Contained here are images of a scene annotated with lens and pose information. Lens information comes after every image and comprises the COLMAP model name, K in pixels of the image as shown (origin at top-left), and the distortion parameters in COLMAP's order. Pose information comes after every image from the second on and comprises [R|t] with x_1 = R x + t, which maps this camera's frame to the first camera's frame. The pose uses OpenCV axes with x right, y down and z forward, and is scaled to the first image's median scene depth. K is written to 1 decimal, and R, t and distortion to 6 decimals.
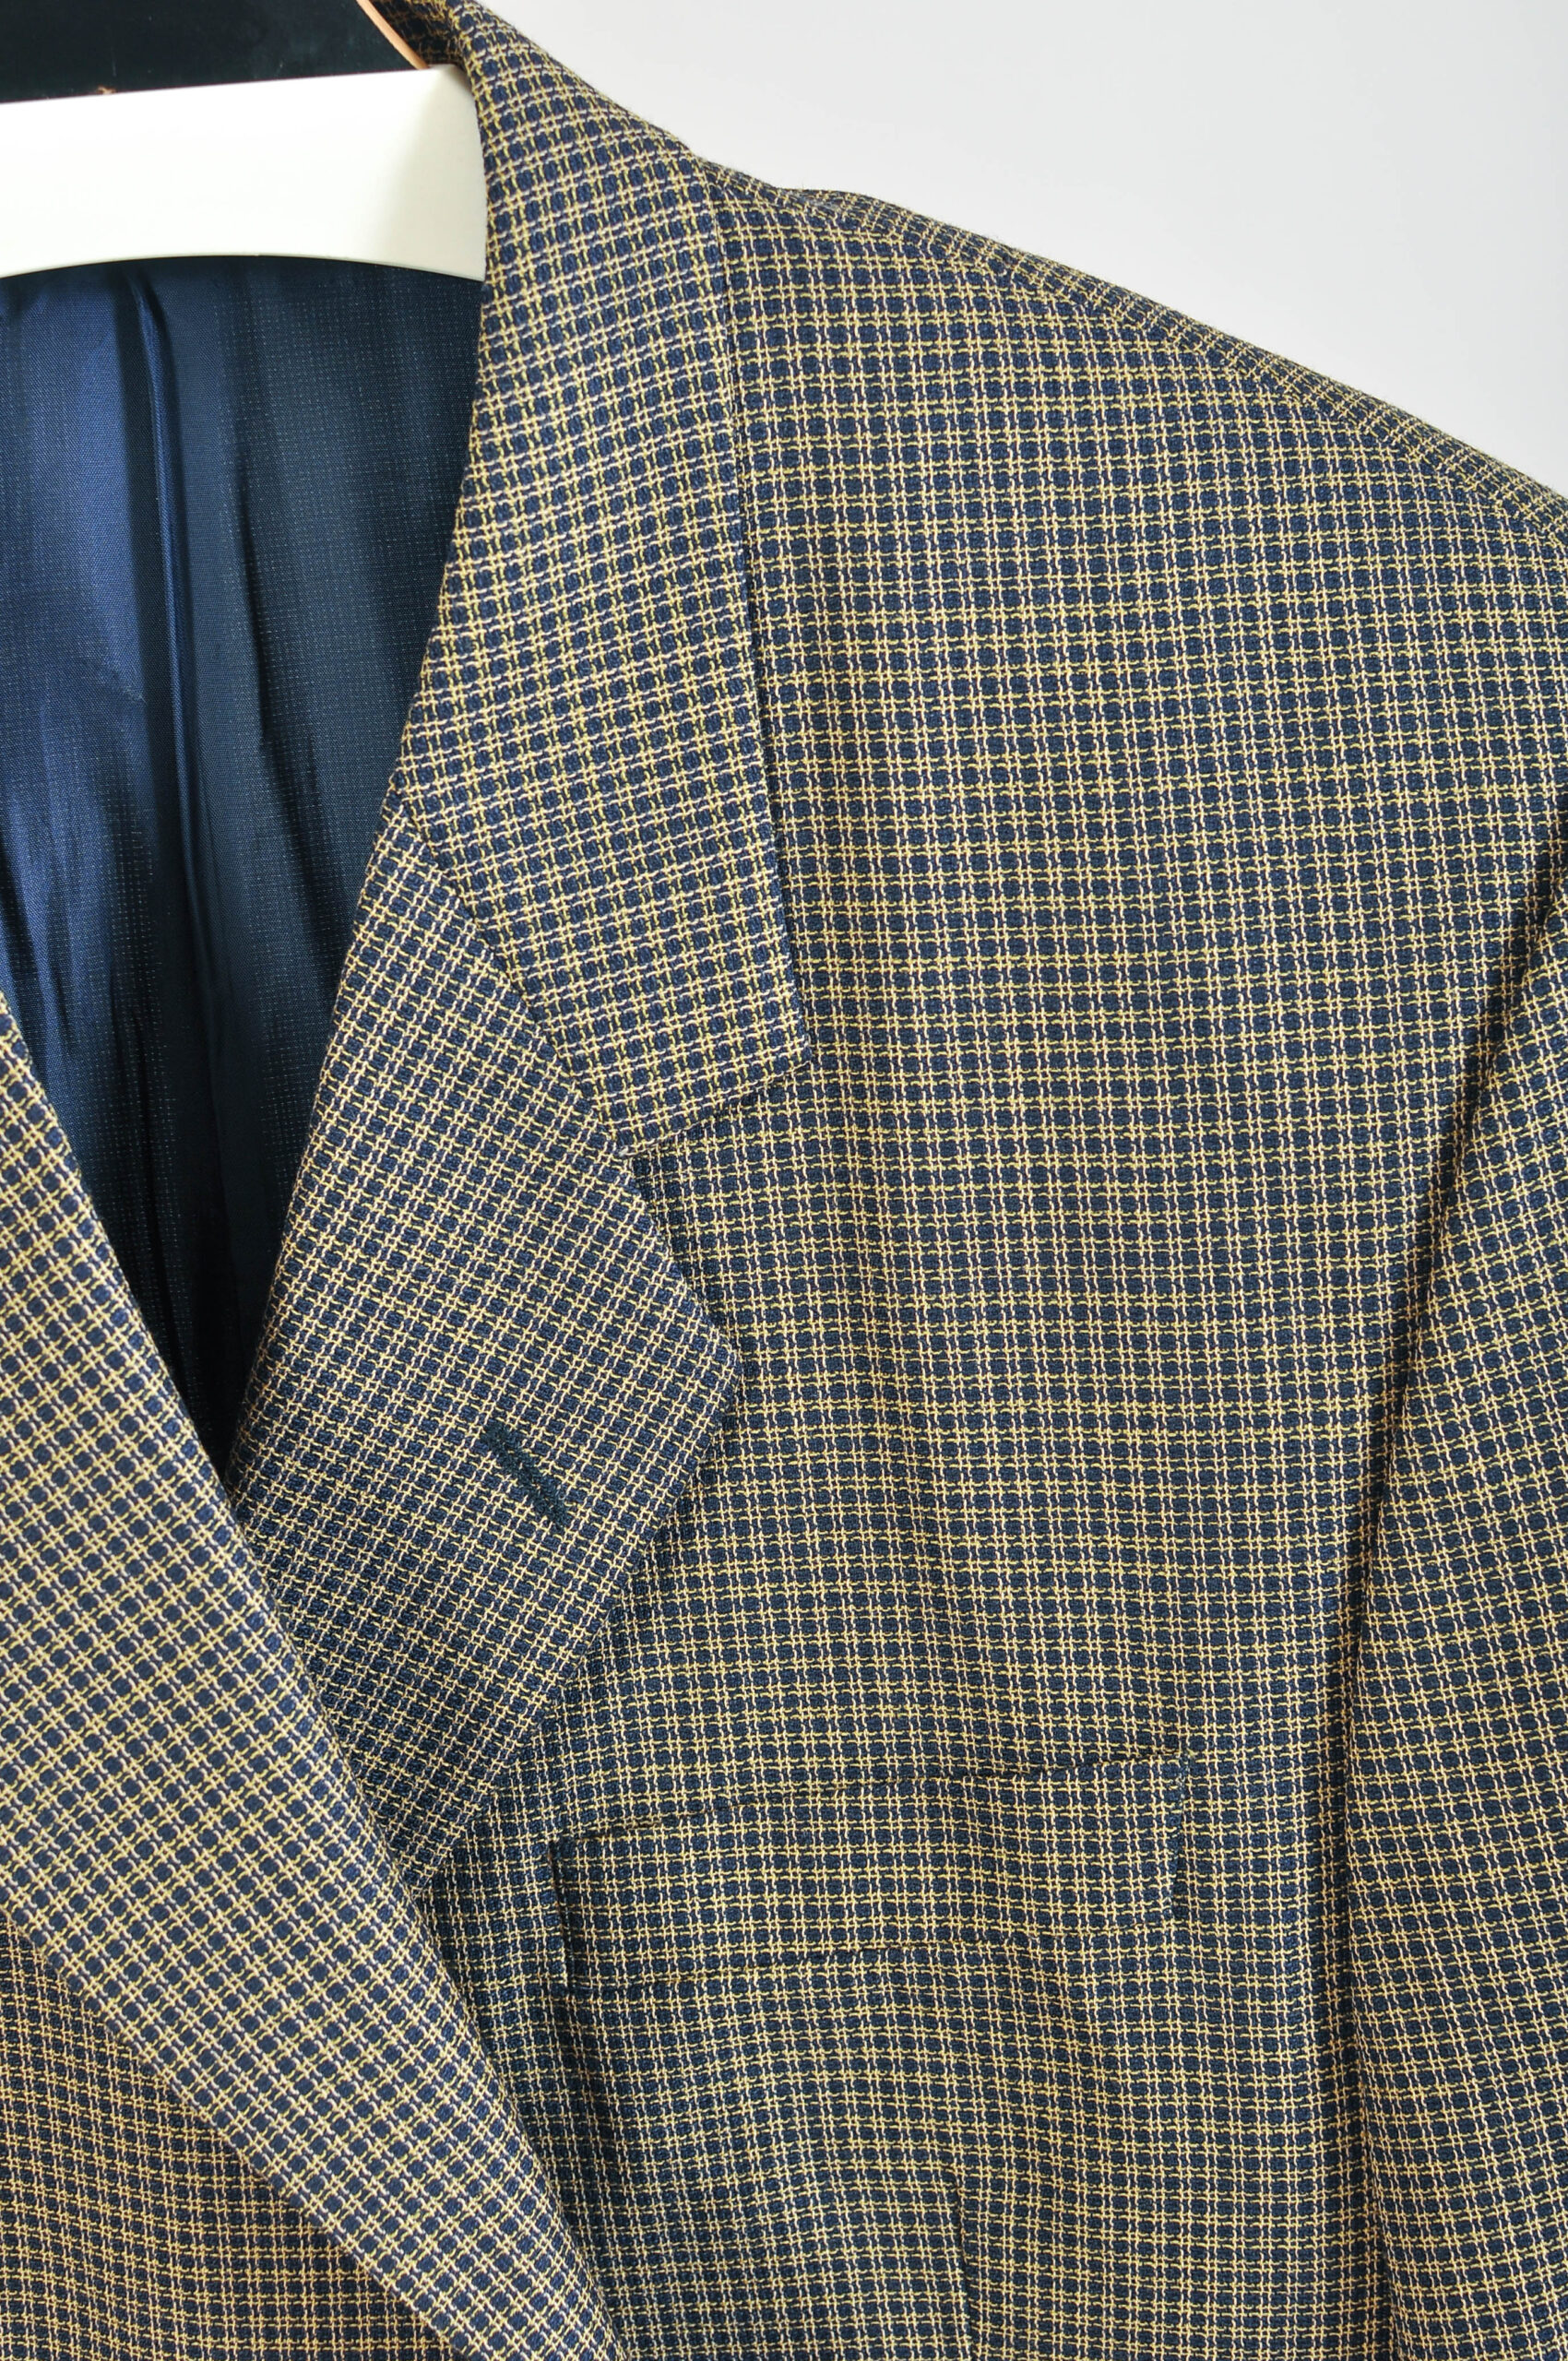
lens RADIAL K [[3758.3, 0, 789.2], [0, 3758.3, 1172.1], [0, 0, 1]] dist [-0.189548, 0.000000]
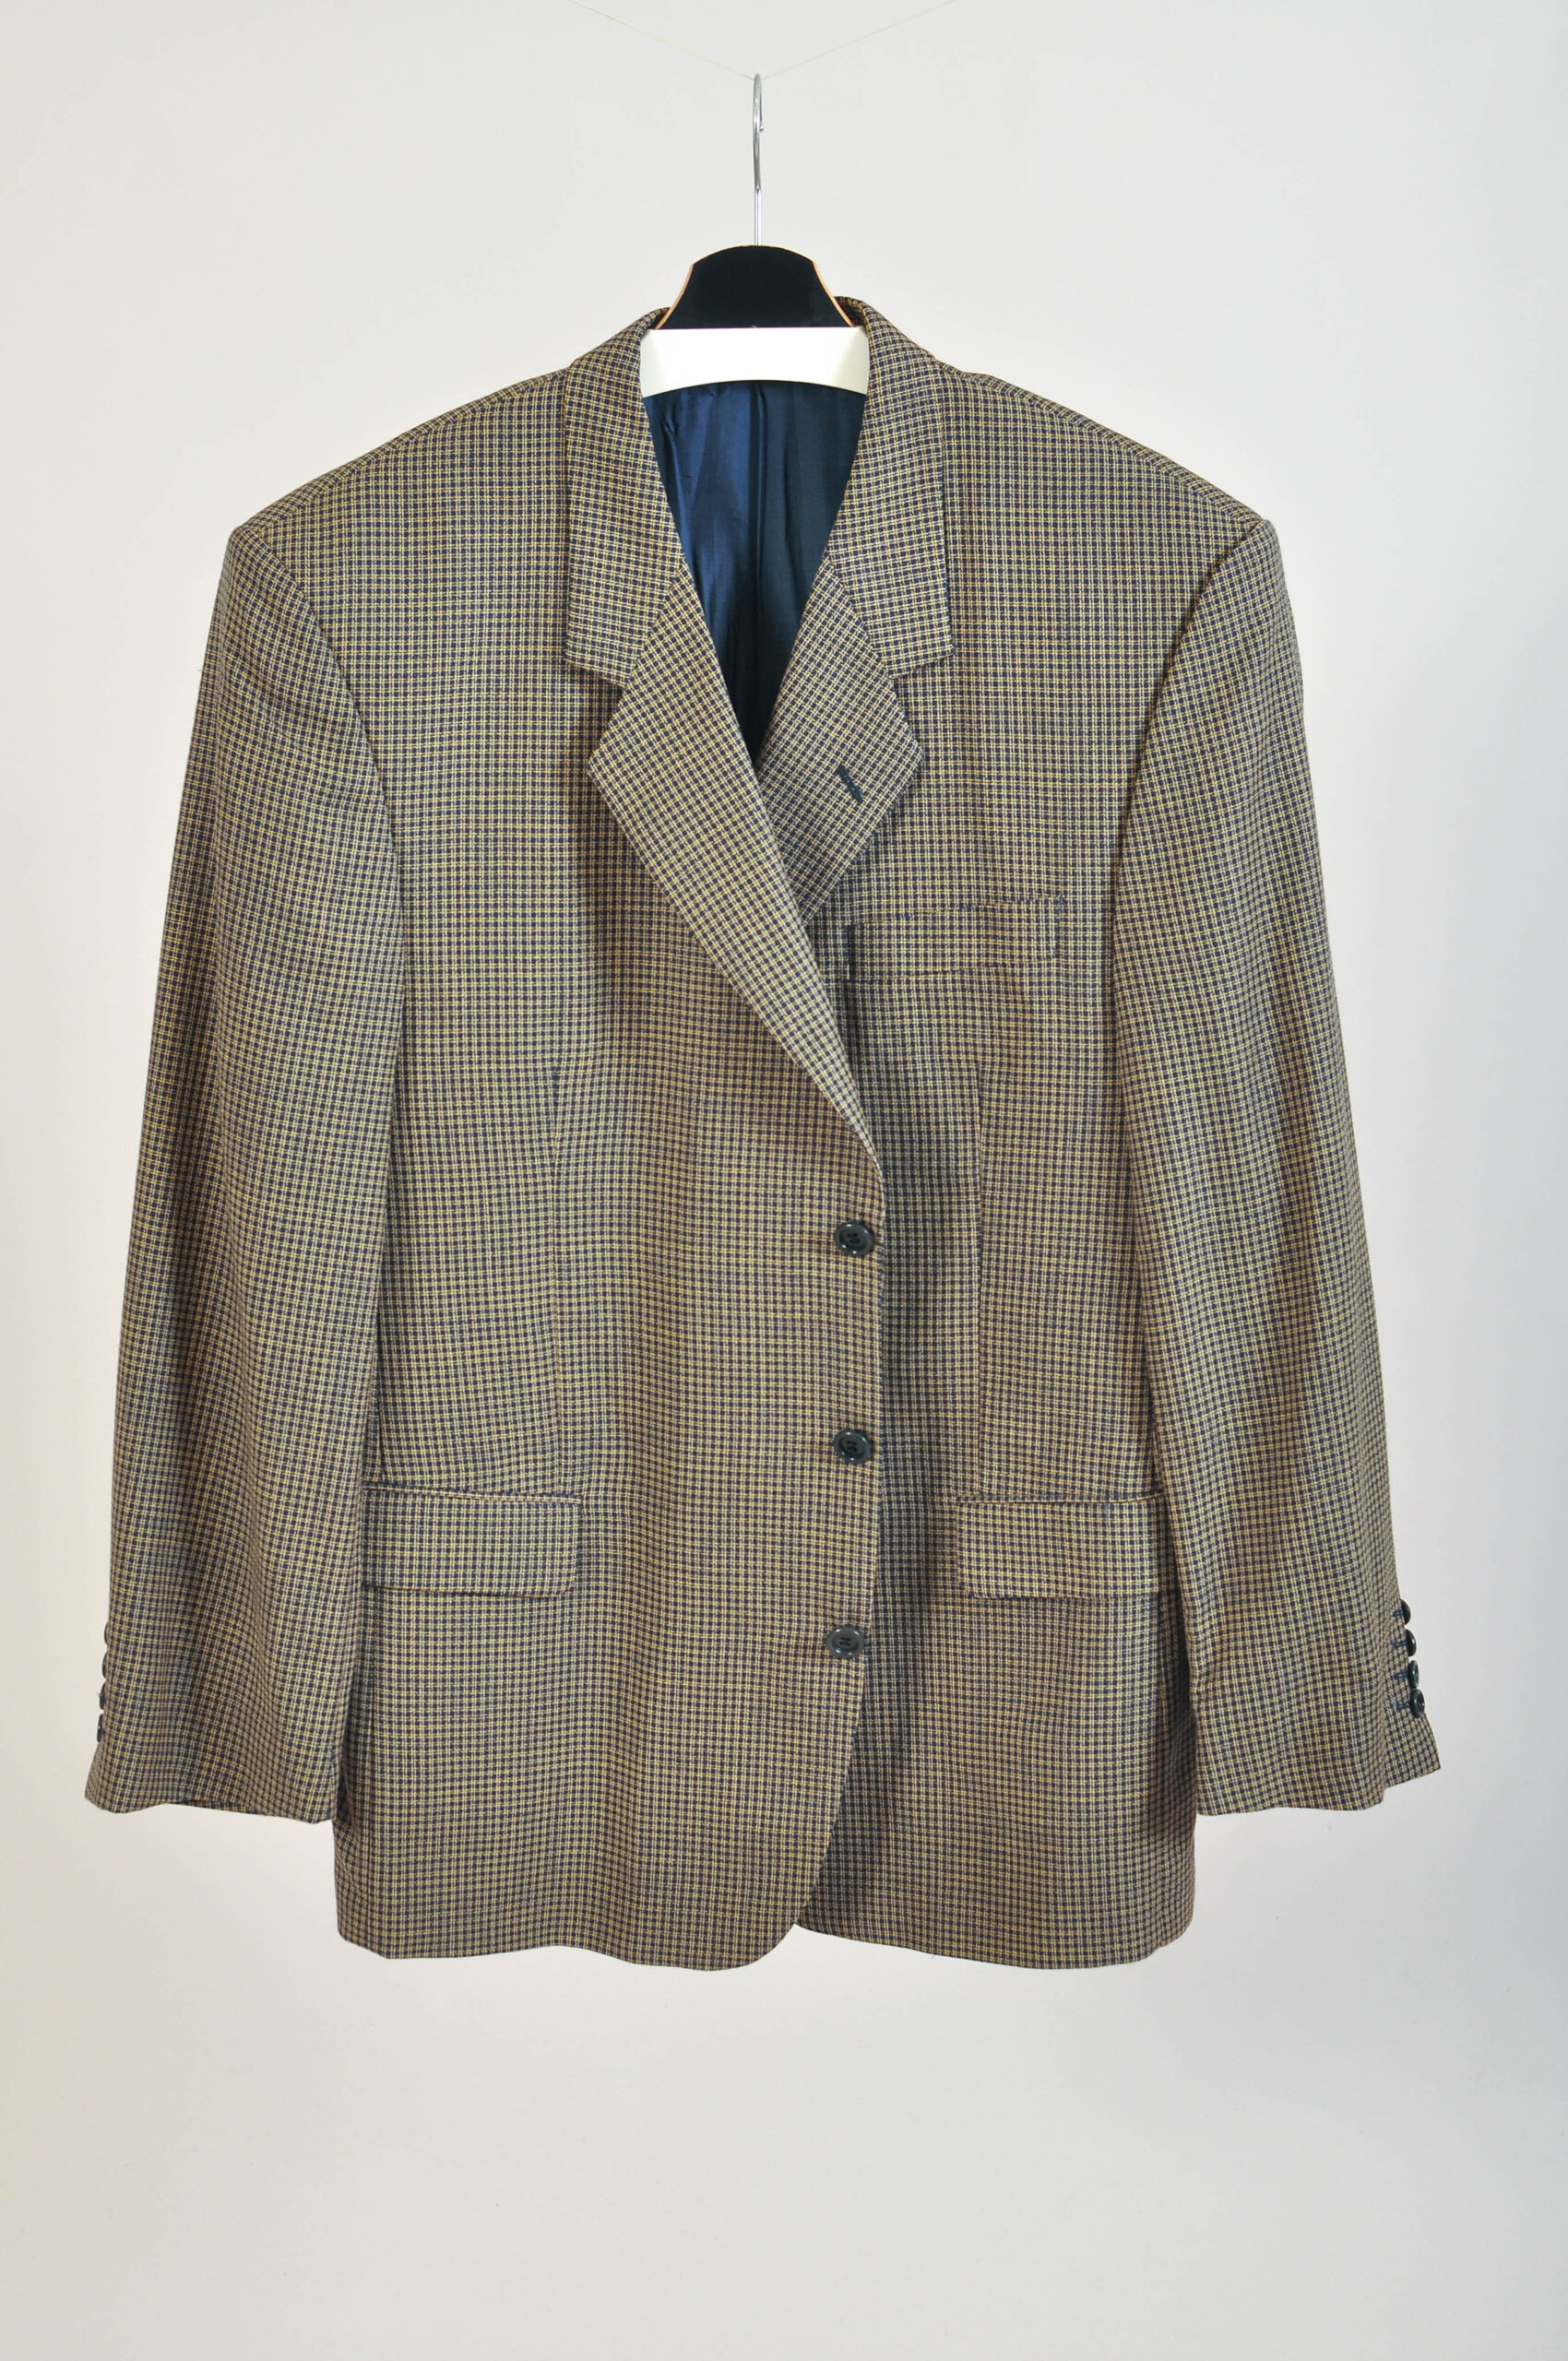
lens RADIAL K [[3758.3, 0, 782.9], [0, 3758.3, 1184.8], [0, 0, 1]] dist [-0.189548, 0.000000]
pose [[0.989720, 0.084573, -0.115330, 0.262413], [-0.090019, 0.995018, -0.042847, 0.557356], [0.111131, 0.052789, 0.992403, -2.067676]]
